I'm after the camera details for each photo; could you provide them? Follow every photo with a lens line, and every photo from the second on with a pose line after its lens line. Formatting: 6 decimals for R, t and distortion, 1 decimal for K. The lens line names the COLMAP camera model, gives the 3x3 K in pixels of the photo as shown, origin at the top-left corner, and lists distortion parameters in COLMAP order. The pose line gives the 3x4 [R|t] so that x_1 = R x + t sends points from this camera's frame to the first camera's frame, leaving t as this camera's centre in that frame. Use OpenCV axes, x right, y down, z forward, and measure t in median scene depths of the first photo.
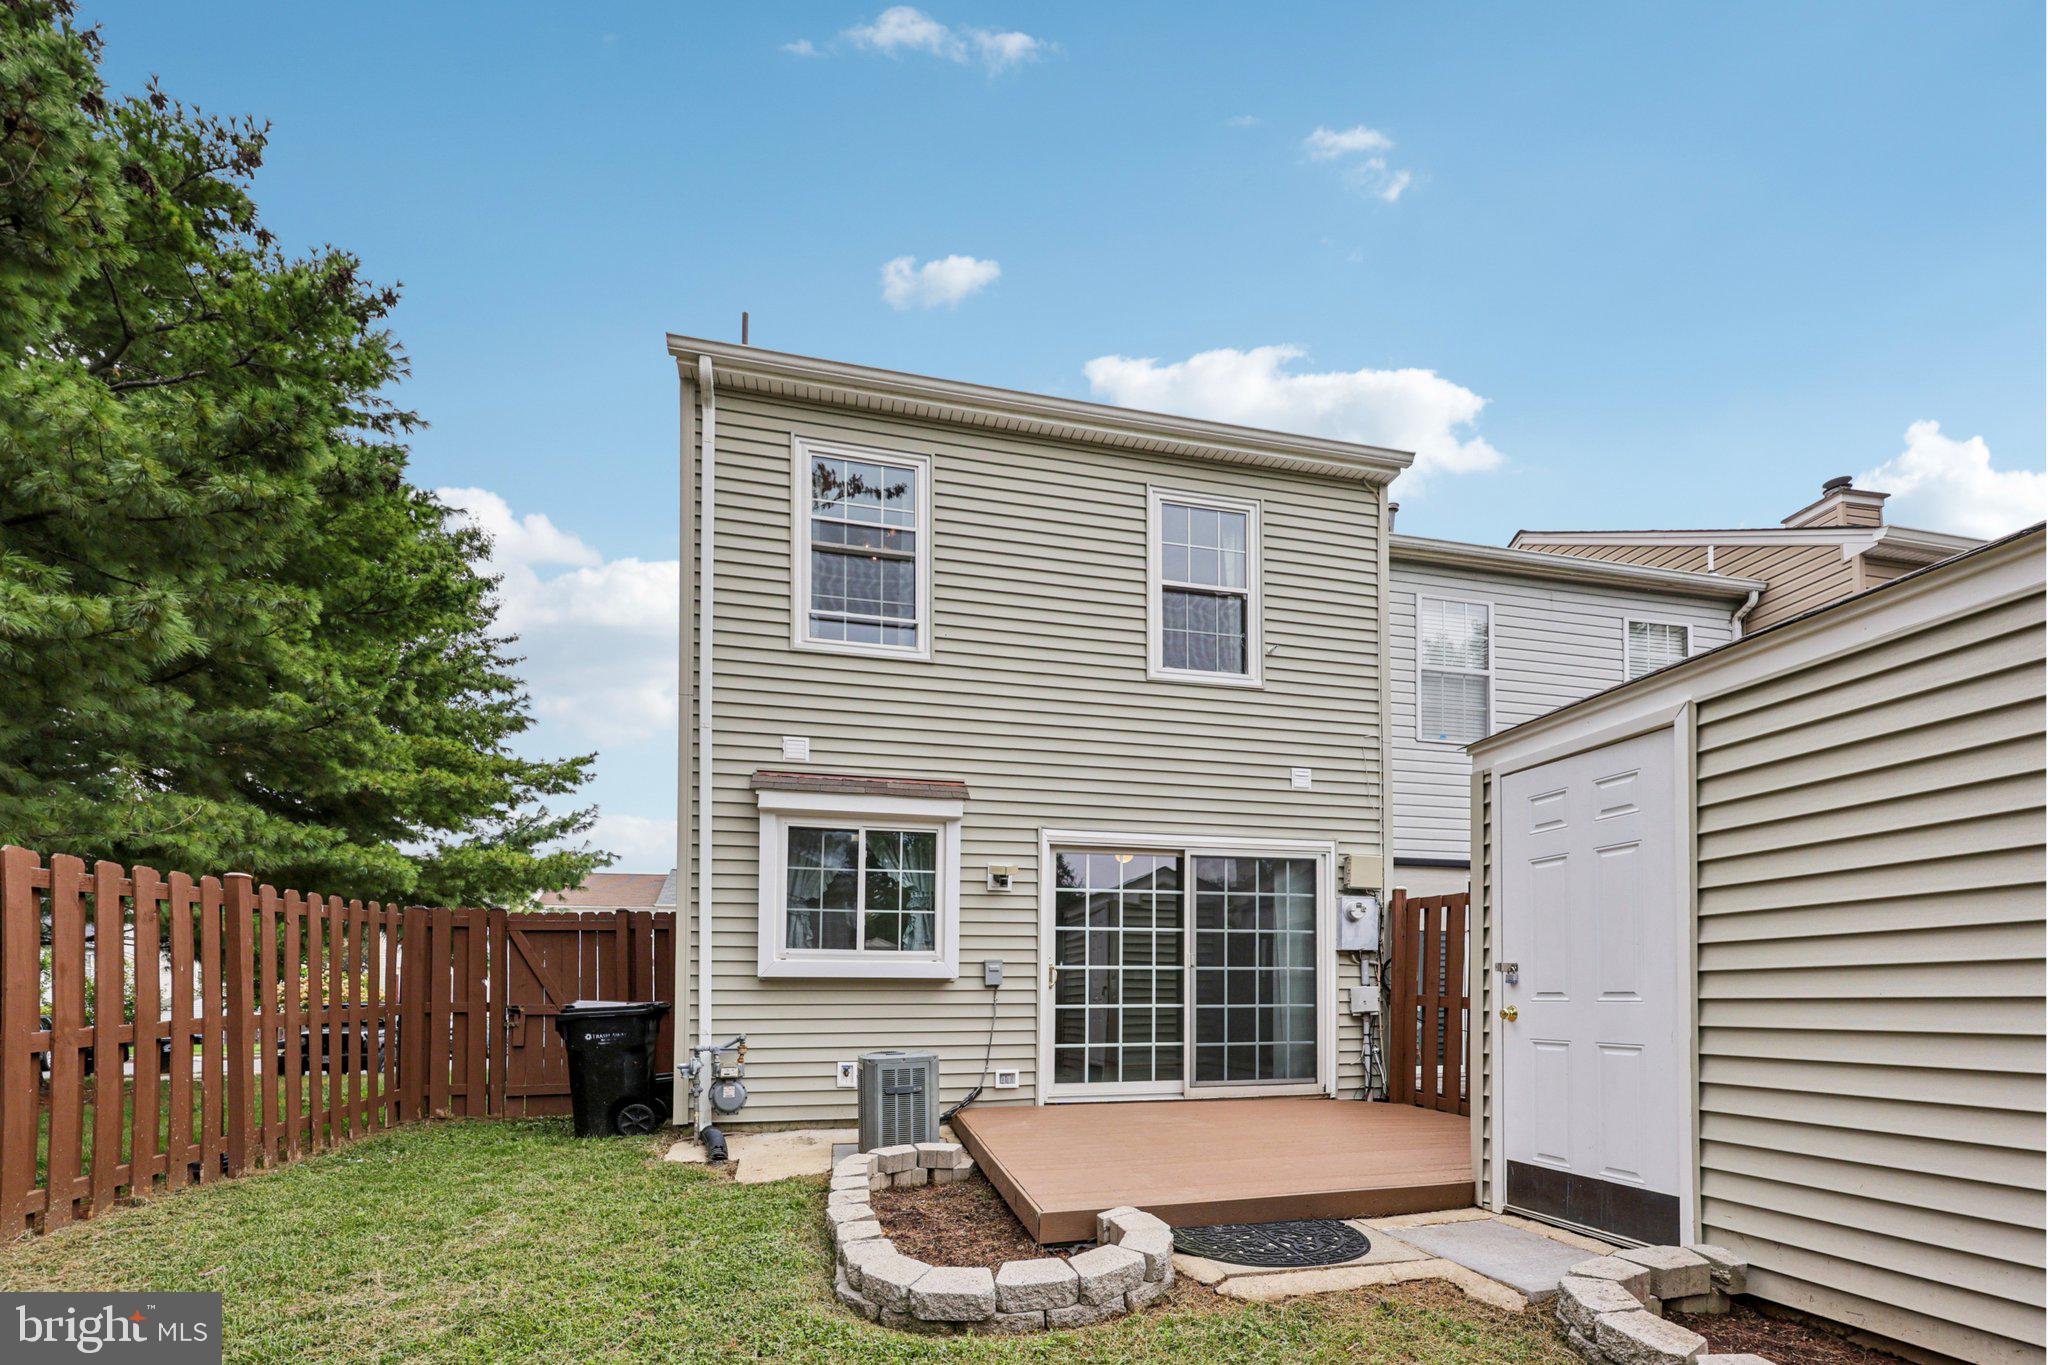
lens RADIAL K [[845.2, 0, 1029.7], [0, 845.2, 688.1], [0, 0, 1]] dist [0.000451, -0.000005]
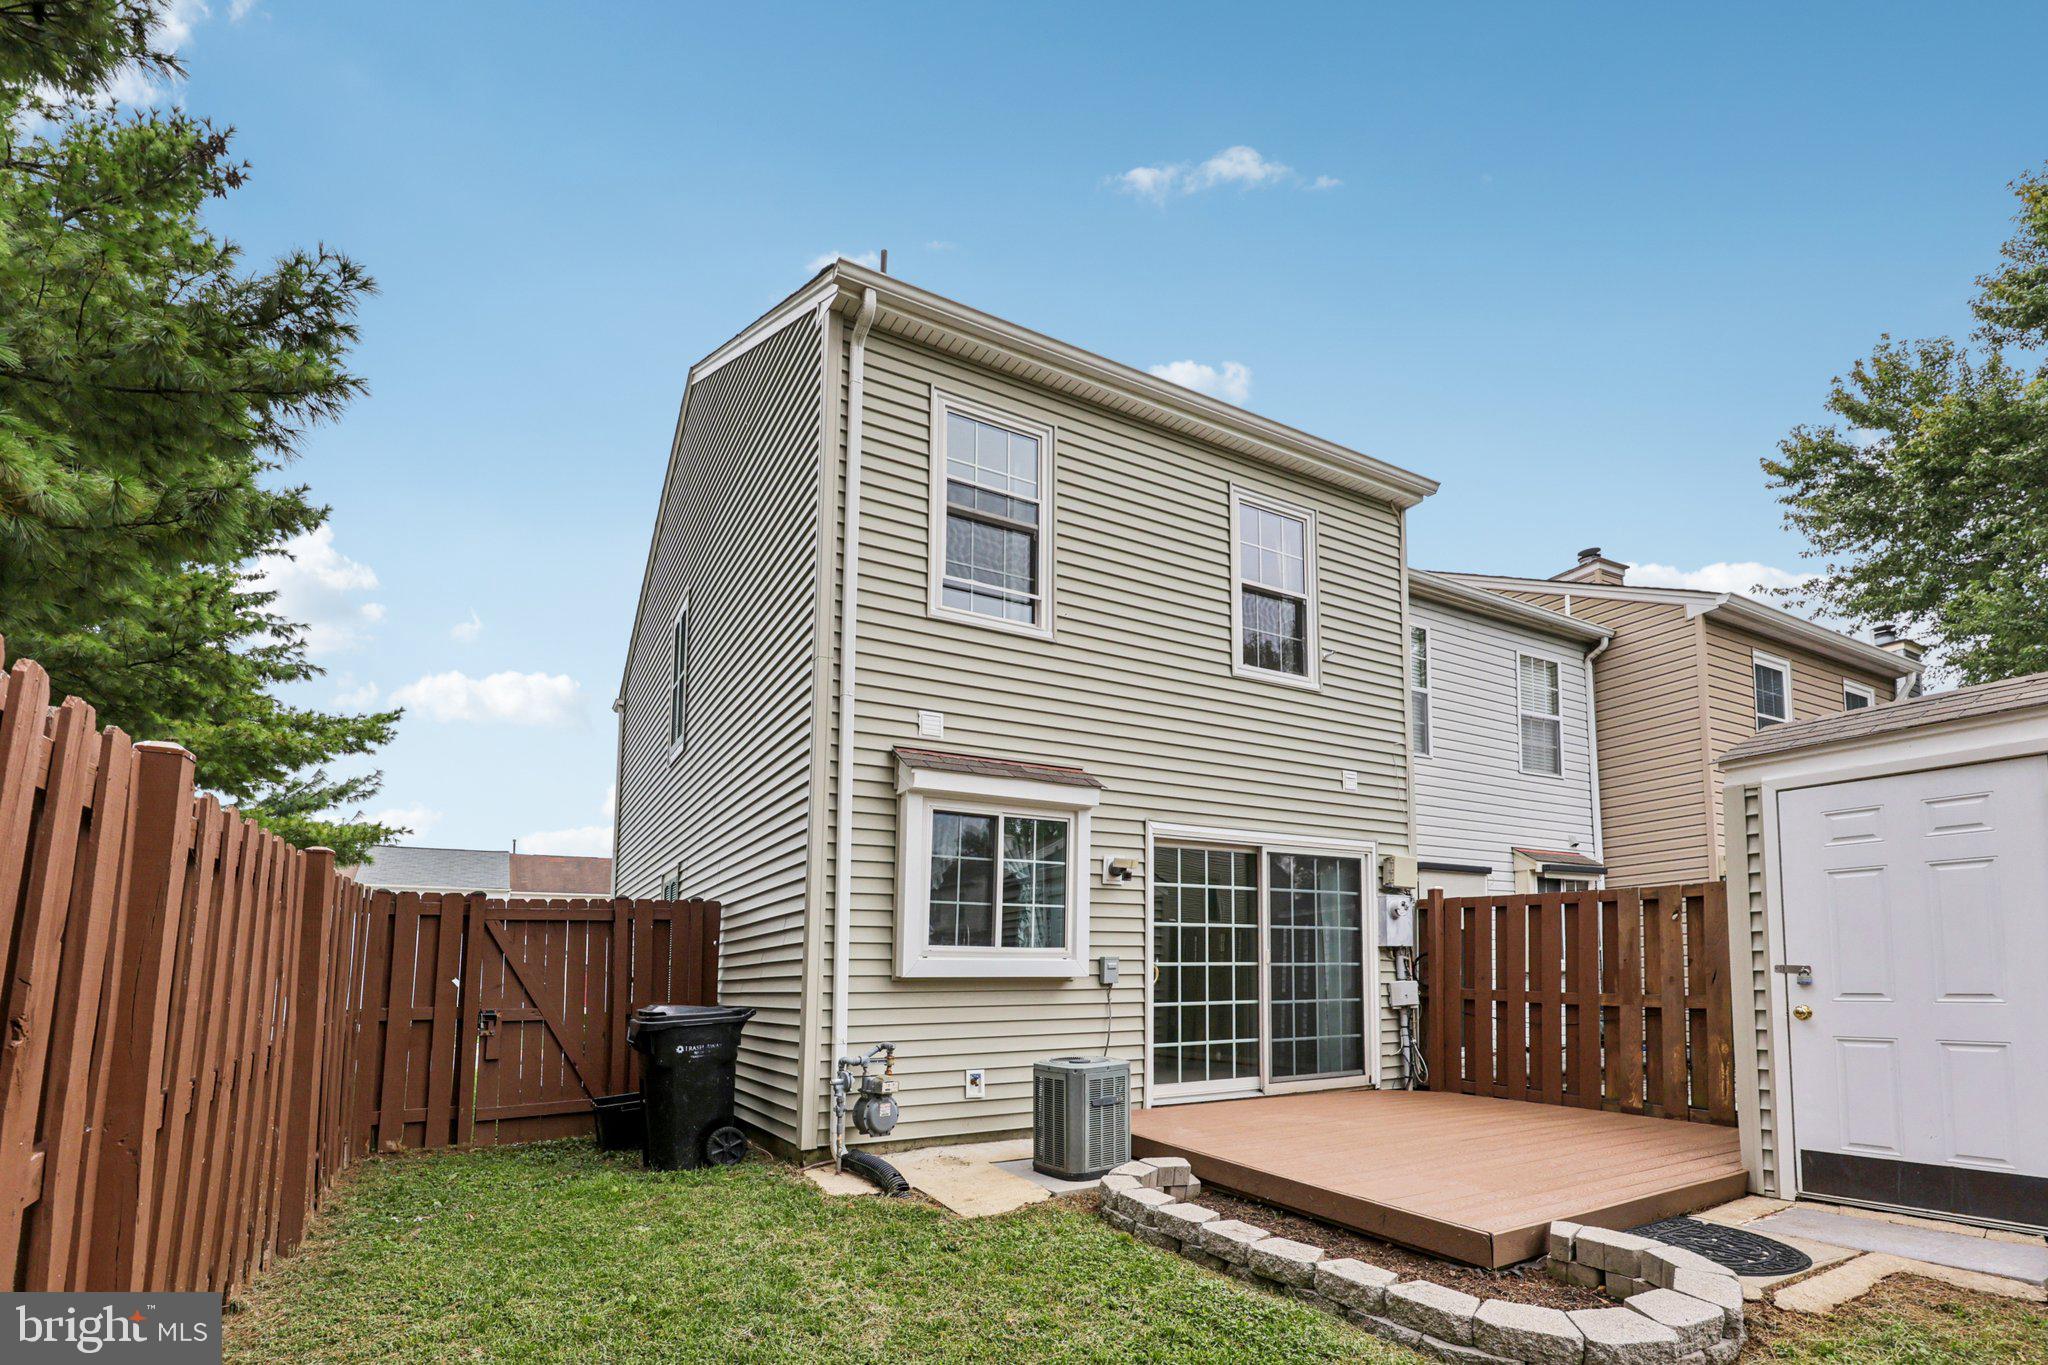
lens RADIAL K [[831.5, 0, 1024.3], [0, 831.5, 666.1], [0, 0, 1]] dist [-0.000058, -0.000065]
pose [[0.973282, 0.074780, 0.217096, -0.328220], [-0.071220, 0.997167, -0.024190, 0.020354], [-0.218290, 0.008082, 0.975850, 0.088957]]
